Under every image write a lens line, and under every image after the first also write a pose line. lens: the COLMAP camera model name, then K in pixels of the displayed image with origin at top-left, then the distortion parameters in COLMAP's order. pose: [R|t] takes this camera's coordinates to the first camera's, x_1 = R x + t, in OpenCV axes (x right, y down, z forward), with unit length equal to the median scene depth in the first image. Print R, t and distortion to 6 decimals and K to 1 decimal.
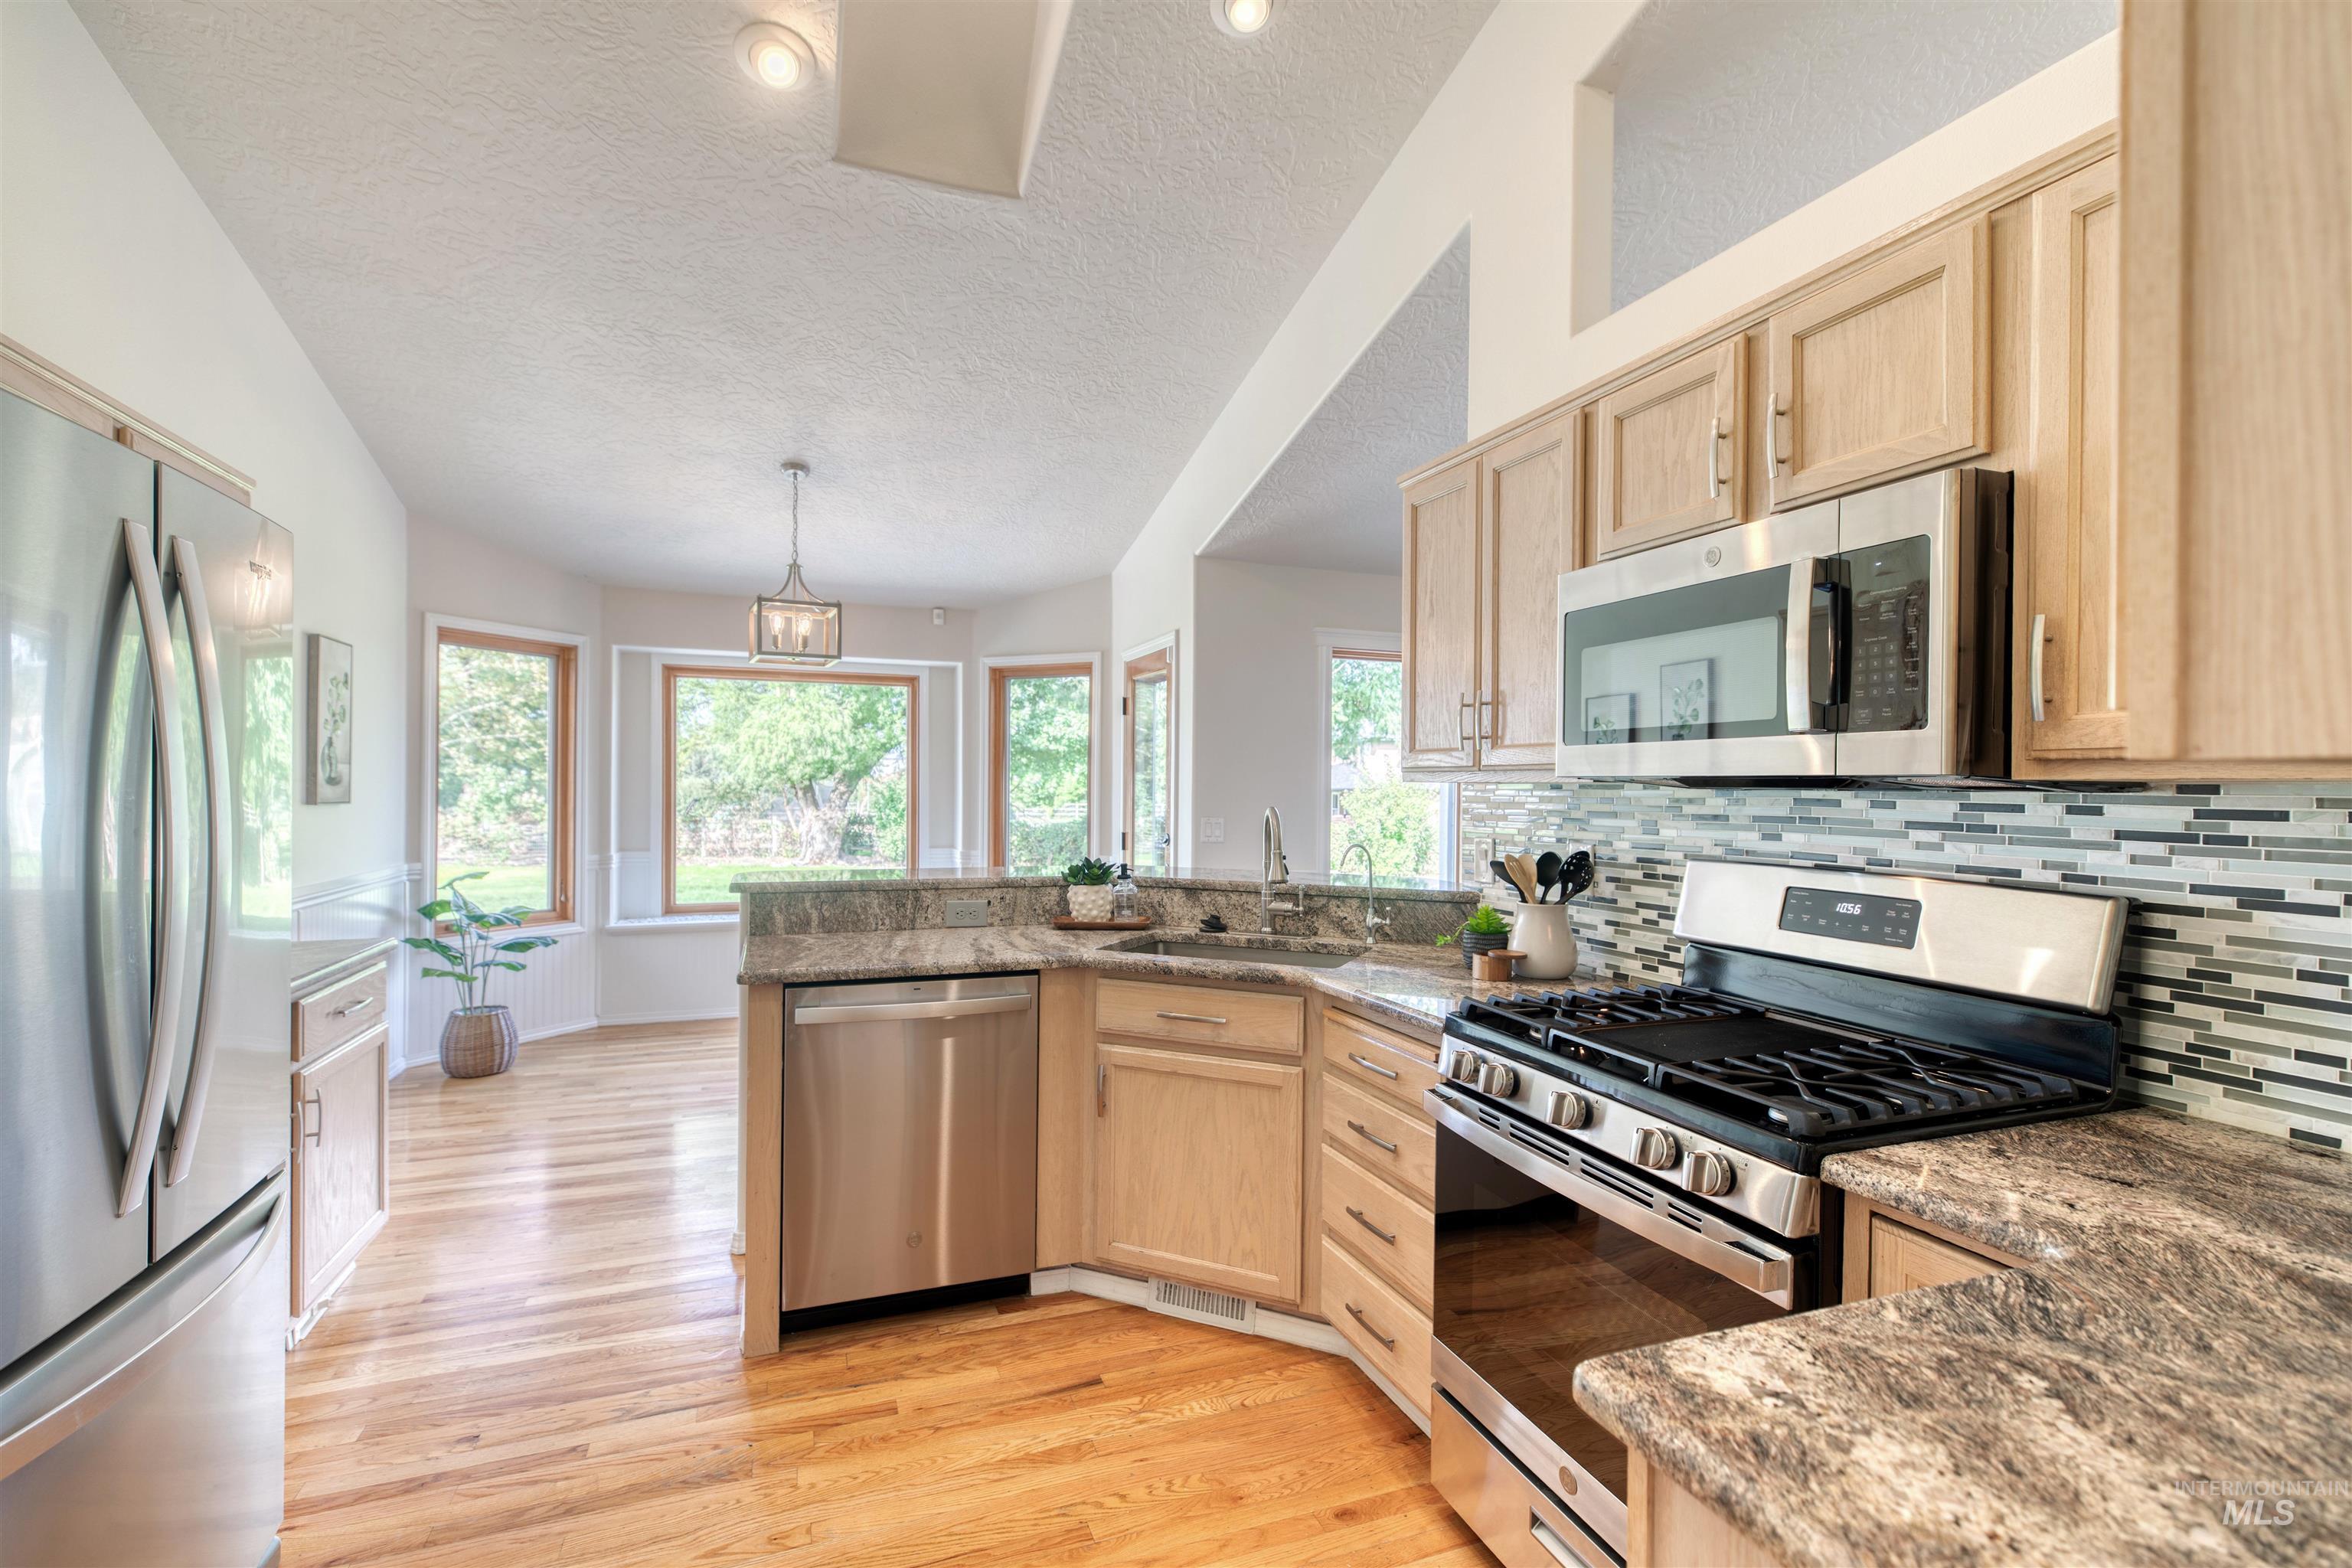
lens RADIAL K [[1053.2, 0, 1175.6], [0, 1053.2, 792.3], [0, 0, 1]] dist [0.010924, 0.000979]
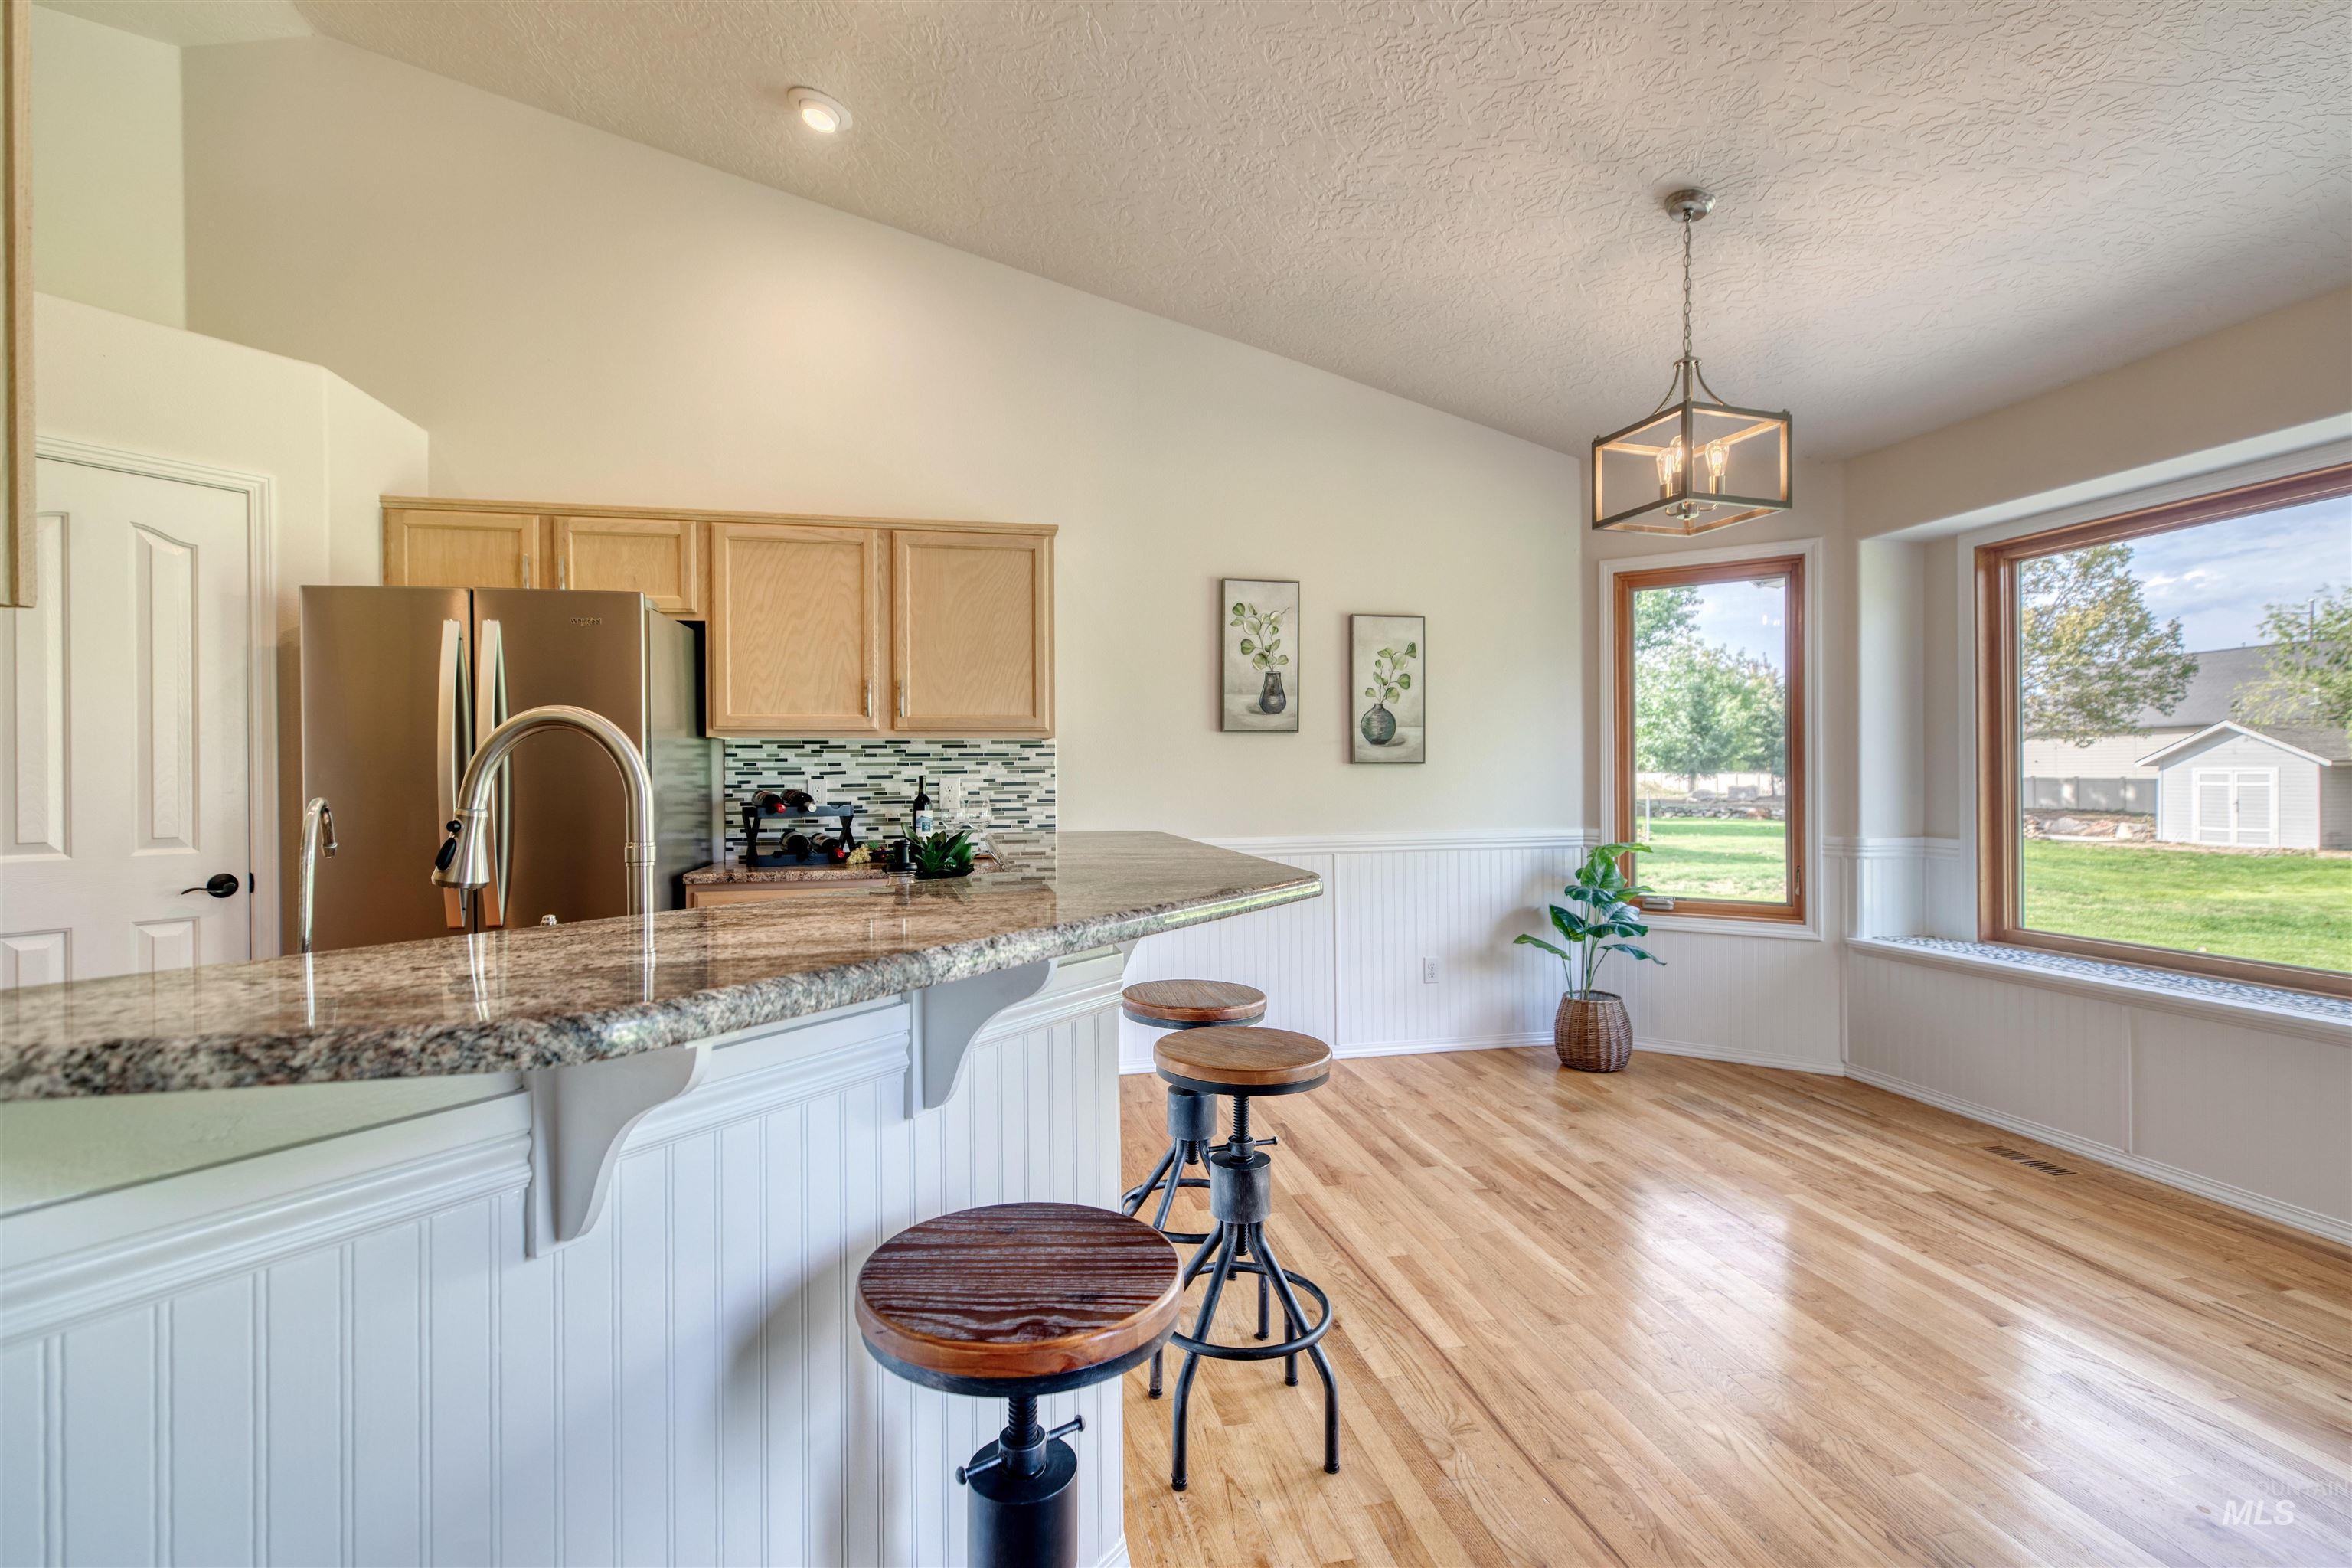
lens RADIAL K [[1053.2, 0, 1164.5], [0, 1053.2, 781.0], [0, 0, 1]] dist [0.010924, 0.000979]
pose [[-0.153297, -0.004835, -0.988168, 0.269918], [0.002859, 0.999982, -0.005336, 0.027713], [0.988176, -0.003643, -0.153280, 0.763105]]
